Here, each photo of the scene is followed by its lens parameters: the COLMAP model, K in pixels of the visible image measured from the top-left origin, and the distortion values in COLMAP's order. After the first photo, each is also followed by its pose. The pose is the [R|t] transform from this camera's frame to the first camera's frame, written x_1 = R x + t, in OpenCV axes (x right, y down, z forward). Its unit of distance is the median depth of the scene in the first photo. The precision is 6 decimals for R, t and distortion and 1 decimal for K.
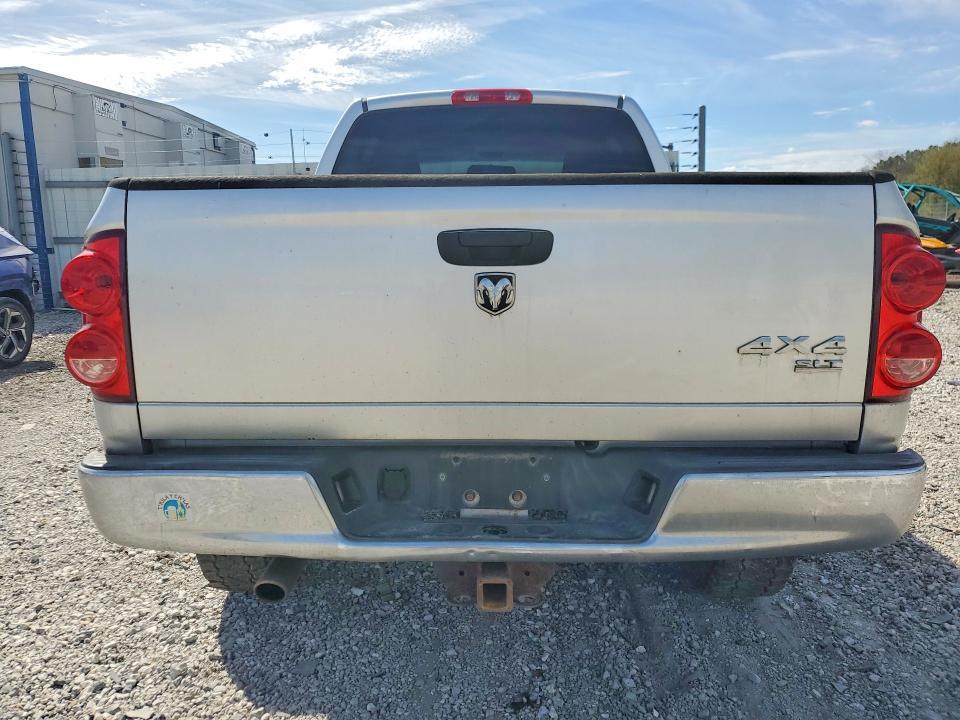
lens RADIAL K [[761.4, 0, 478.4], [0, 761.4, 363.2], [0, 0, 1]] dist [0.040697, 0.000658]
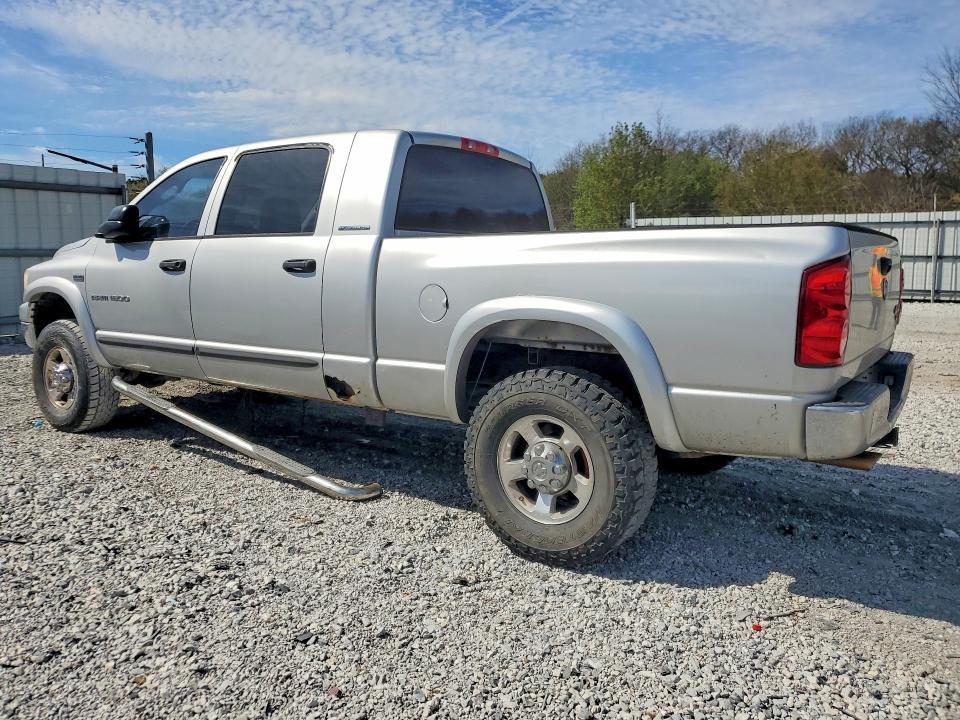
lens RADIAL K [[761.4, 0, 478.1], [0, 761.4, 356.7], [0, 0, 1]] dist [0.040697, 0.000658]
pose [[0.551510, -0.101807, 0.827932, -0.321292], [0.137331, 0.990063, 0.030264, -0.016338], [-0.822786, 0.097010, 0.560011, 0.108090]]
